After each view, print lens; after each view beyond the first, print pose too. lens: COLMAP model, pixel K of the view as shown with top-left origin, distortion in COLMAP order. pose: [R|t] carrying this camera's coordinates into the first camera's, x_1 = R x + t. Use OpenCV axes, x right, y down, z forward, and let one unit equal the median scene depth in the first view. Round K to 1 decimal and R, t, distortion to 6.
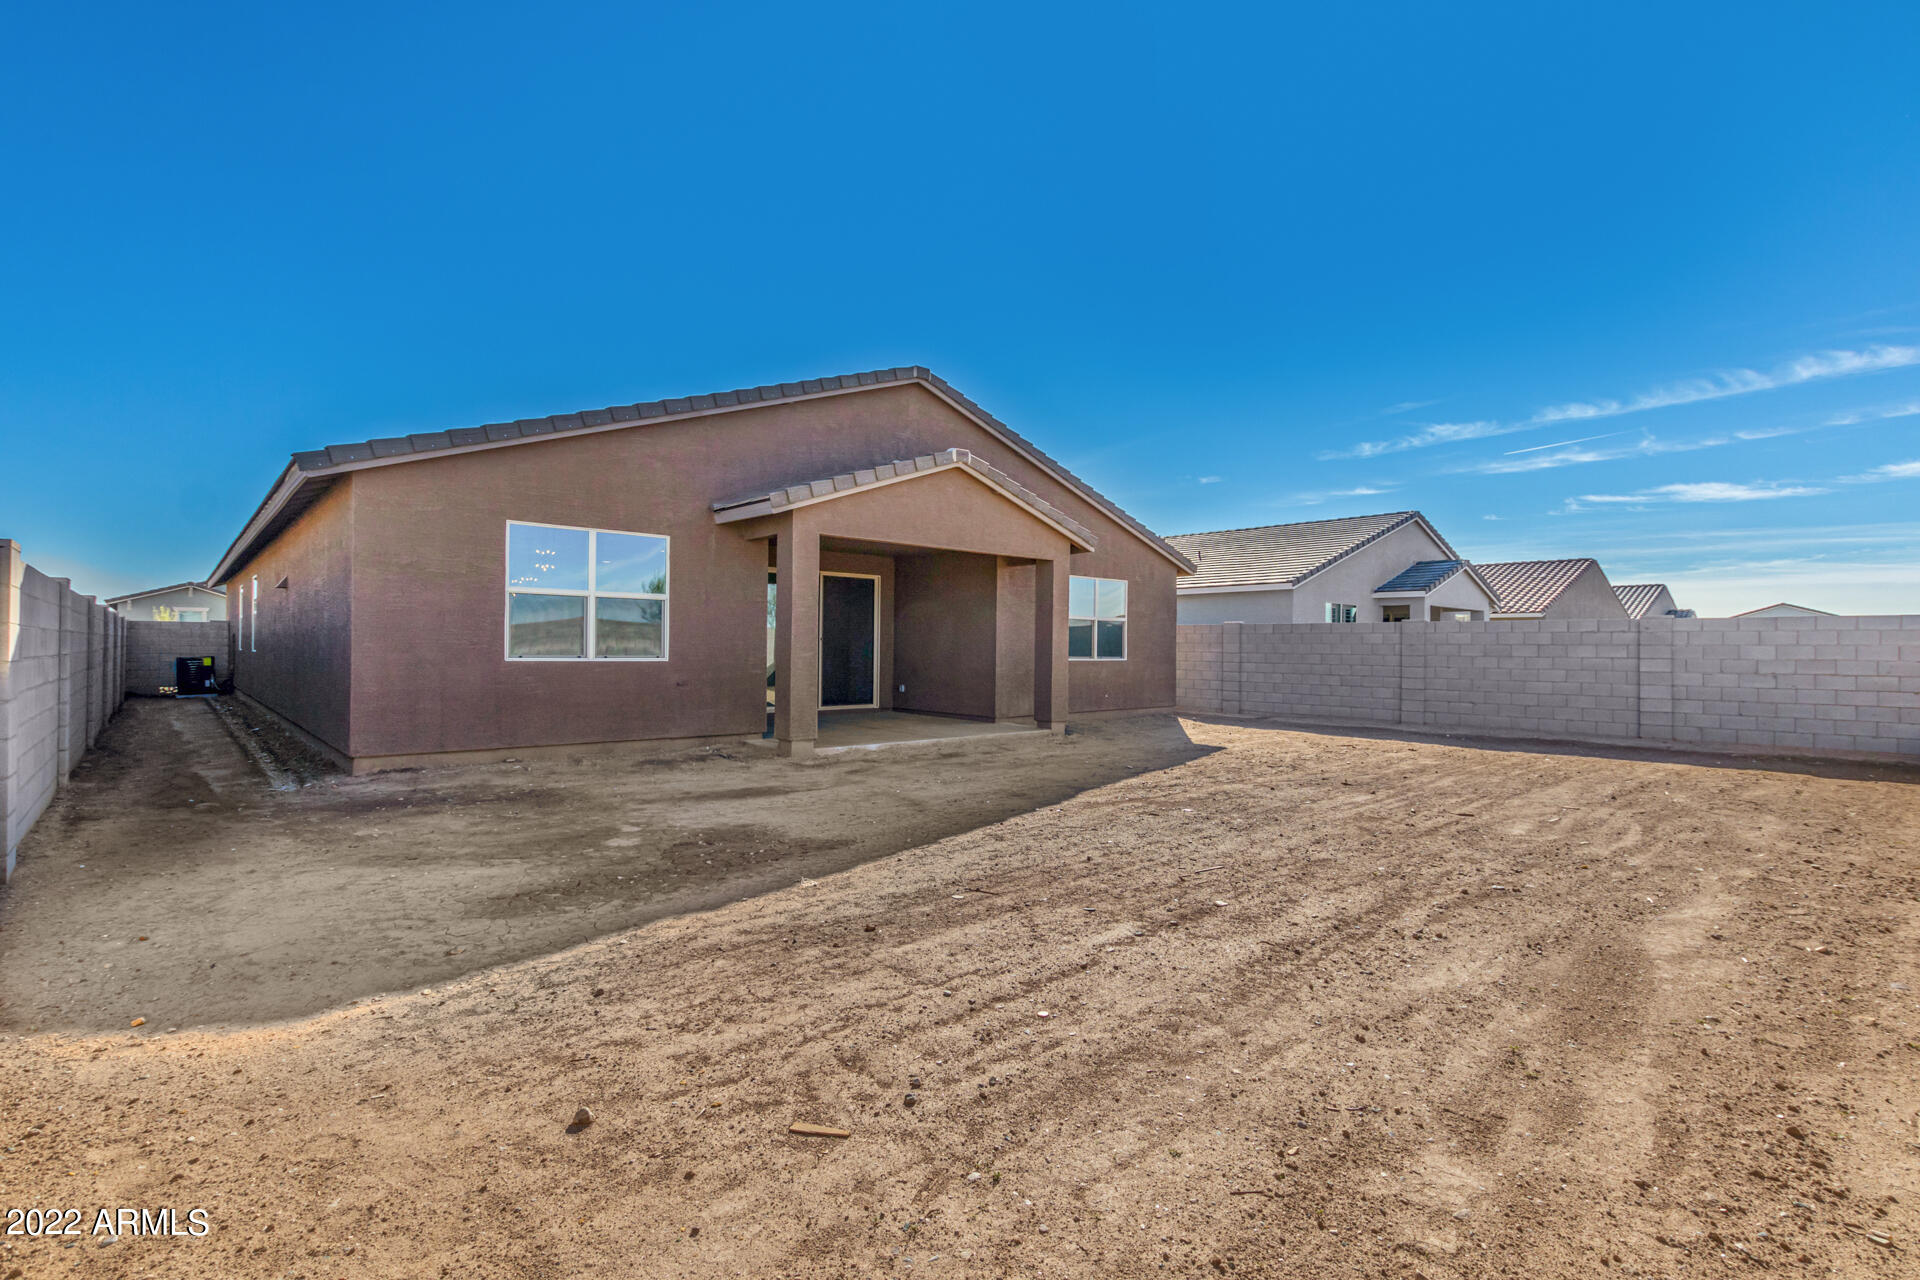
lens RADIAL K [[858.1, 0, 954.1], [0, 858.1, 652.2], [0, 0, 1]] dist [0.000752, -0.000190]
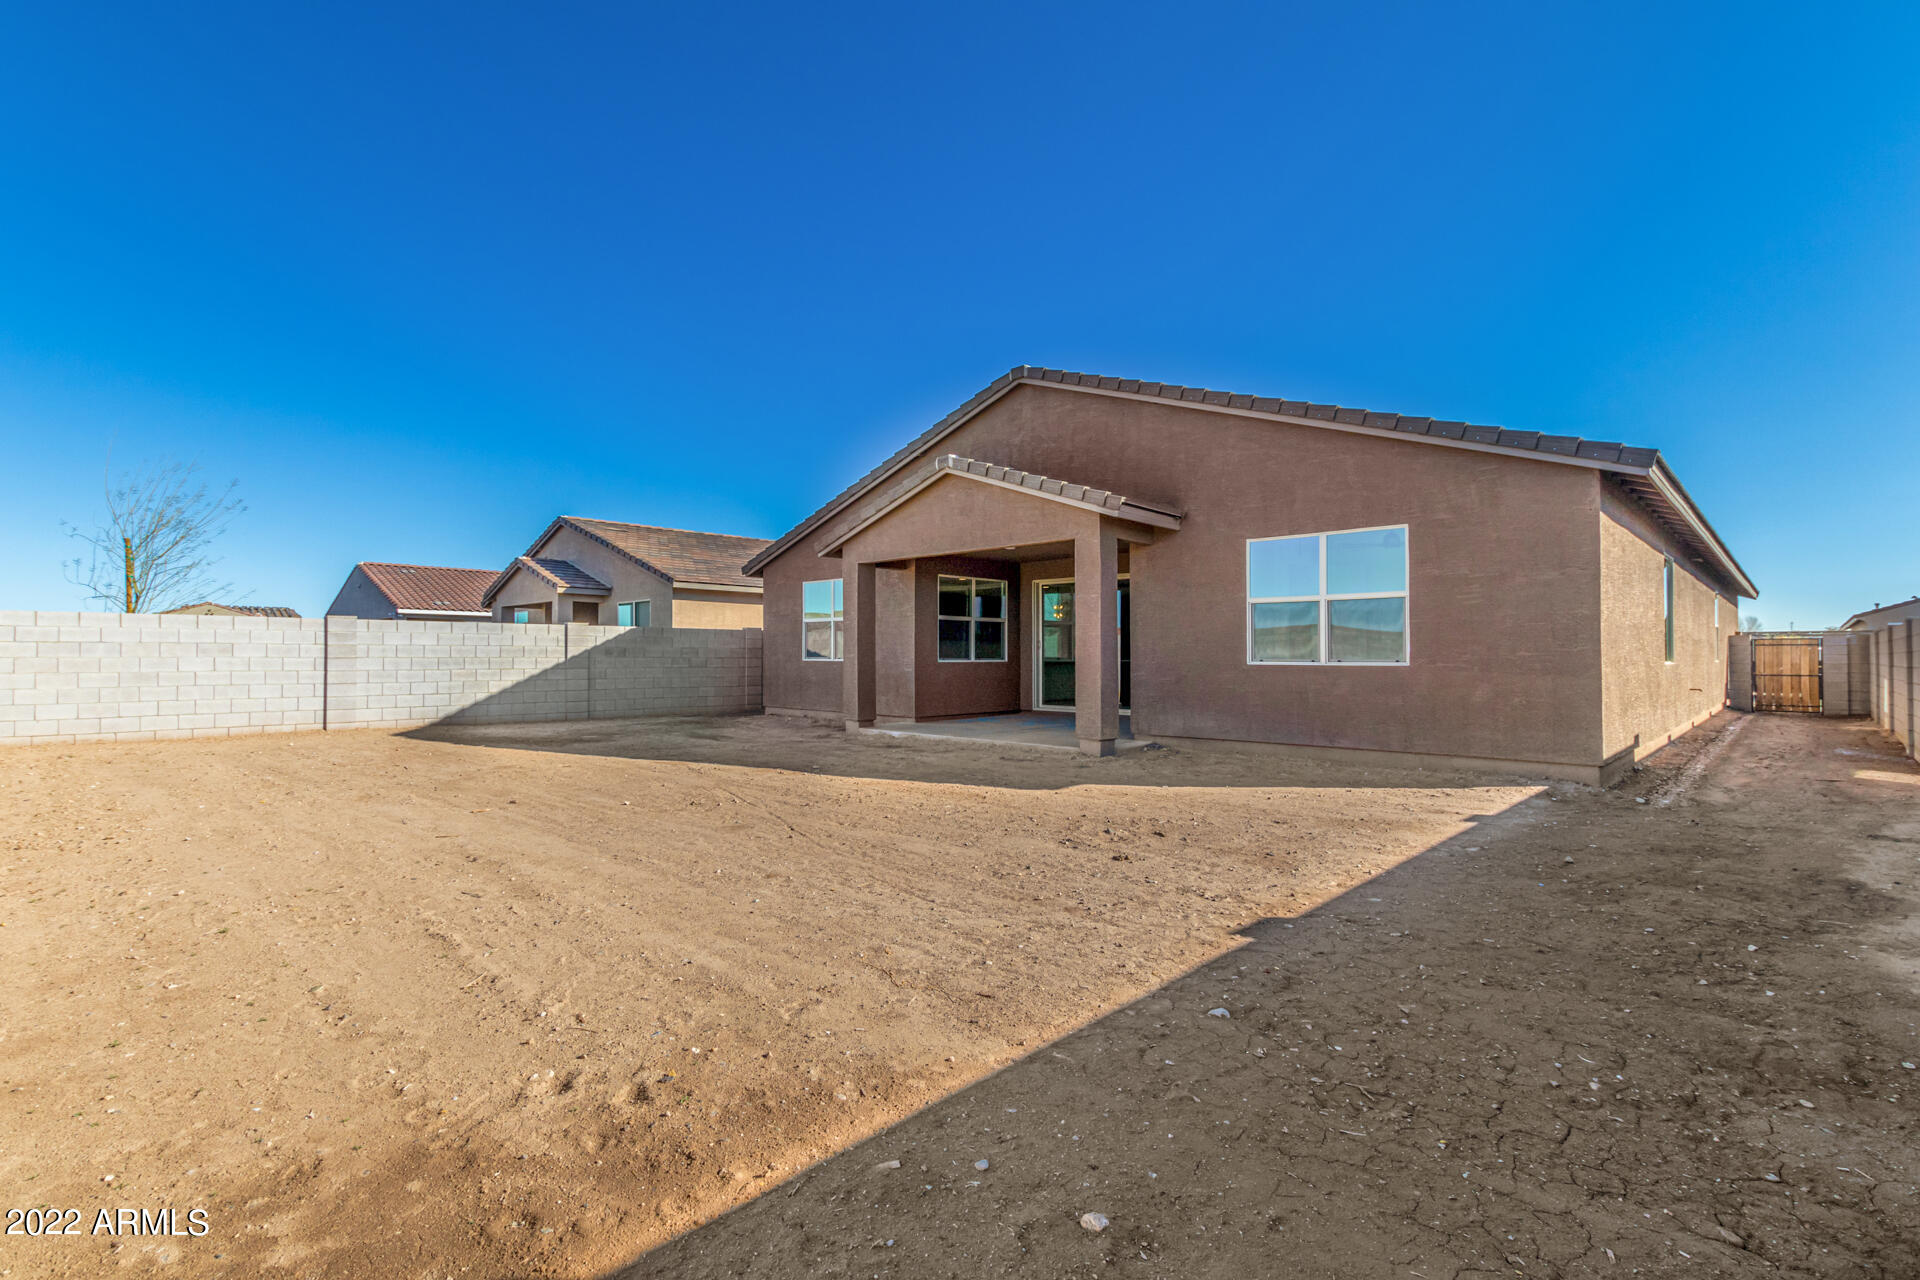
lens RADIAL K [[872.2, 0, 960.0], [0, 872.2, 640.0], [0, 0, 1]] dist [0.007193, -0.001283]
pose [[0.093212, -0.020238, -0.995441, 0.584147], [0.000213, 0.999794, -0.020307, 0.002070], [0.995646, 0.001681, 0.093197, 0.515112]]
